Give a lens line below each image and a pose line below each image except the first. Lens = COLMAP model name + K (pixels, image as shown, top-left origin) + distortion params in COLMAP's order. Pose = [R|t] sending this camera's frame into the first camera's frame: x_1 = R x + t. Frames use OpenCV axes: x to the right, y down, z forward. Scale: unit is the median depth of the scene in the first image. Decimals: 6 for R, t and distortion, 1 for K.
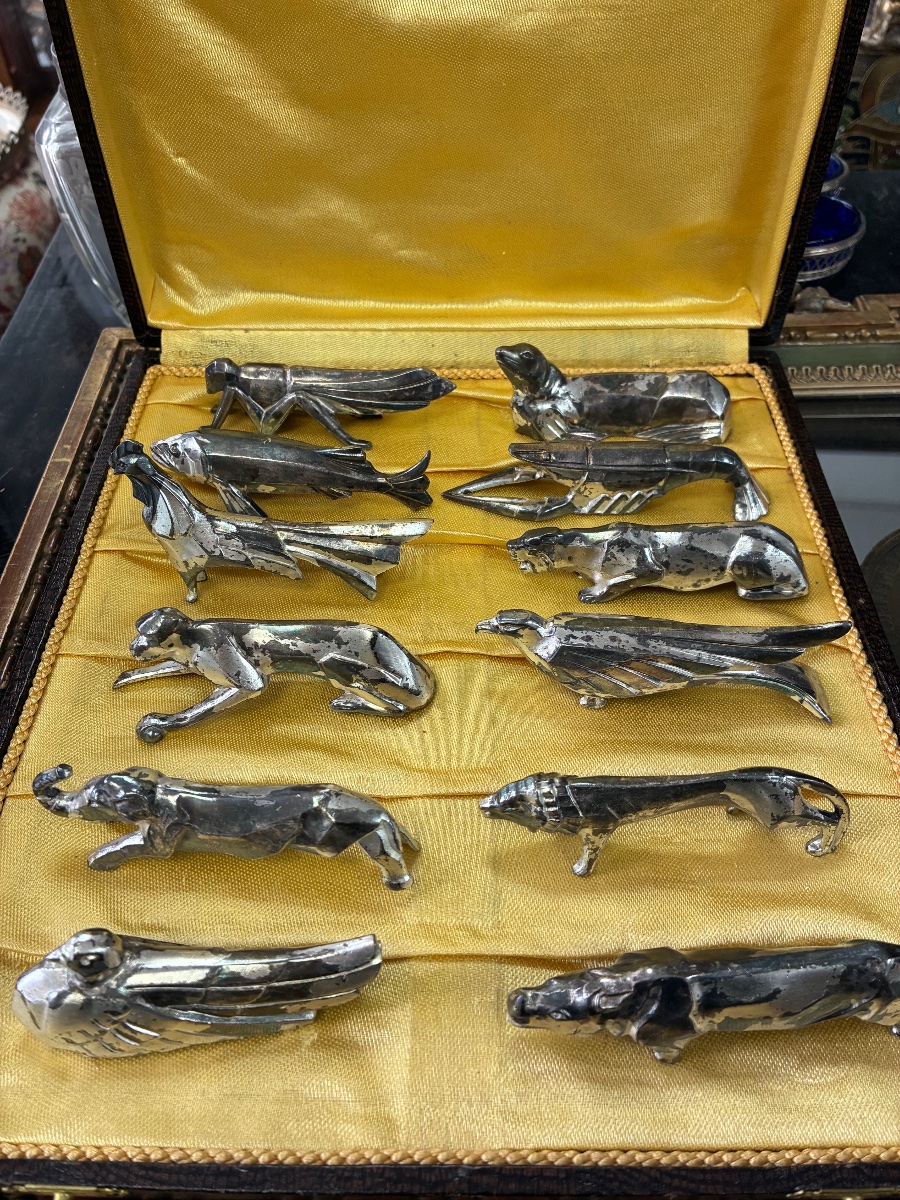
lens RADIAL K [[908.5, 0, 420.8], [0, 908.5, 601.8], [0, 0, 1]] dist [0.031362, -0.014599]
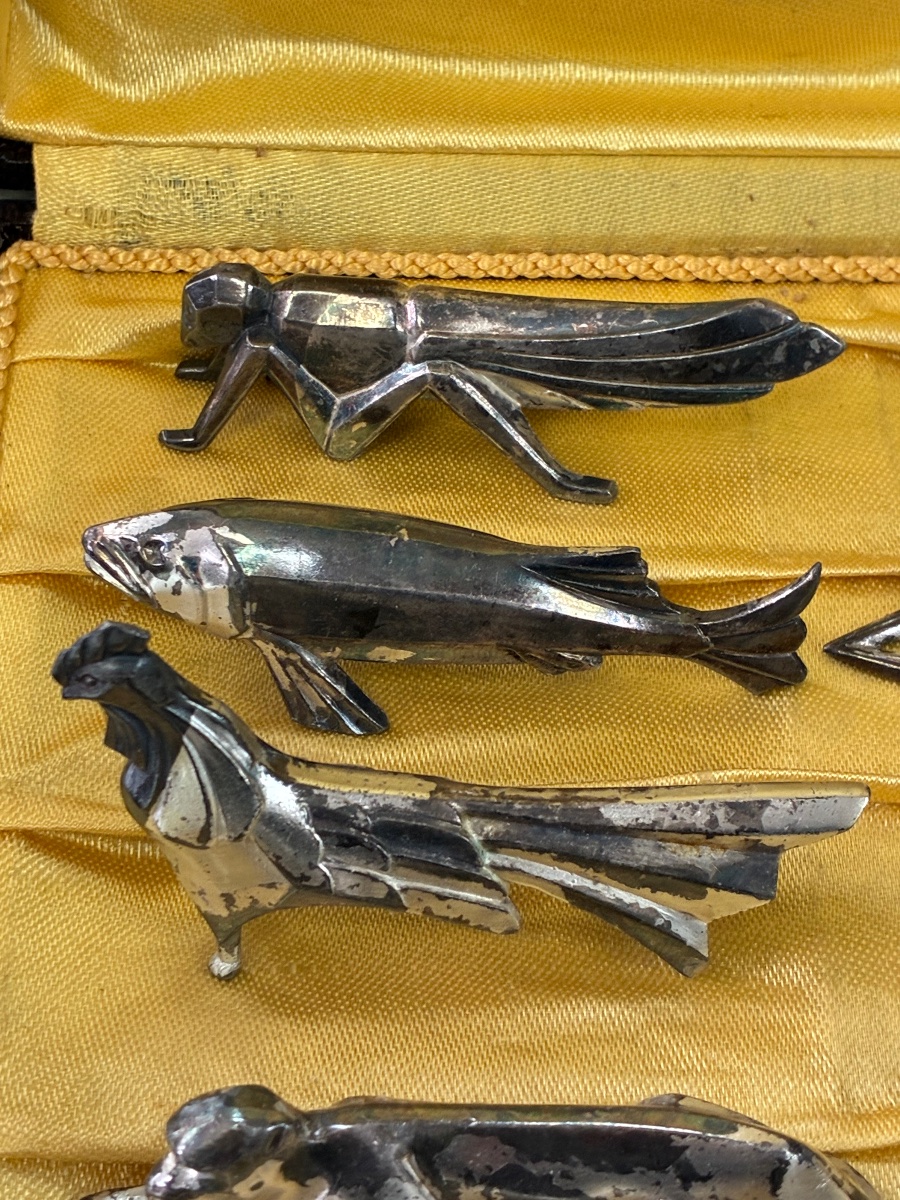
lens RADIAL K [[2277.7, 0, 390.7], [0, 2277.7, 589.4], [0, 0, 1]] dist [0.144430, 0.000000]
pose [[0.998610, -0.000327, 0.052699, -0.264218], [-0.004550, 0.995713, 0.092386, -0.289029], [-0.052504, -0.092497, 0.994328, 0.050622]]
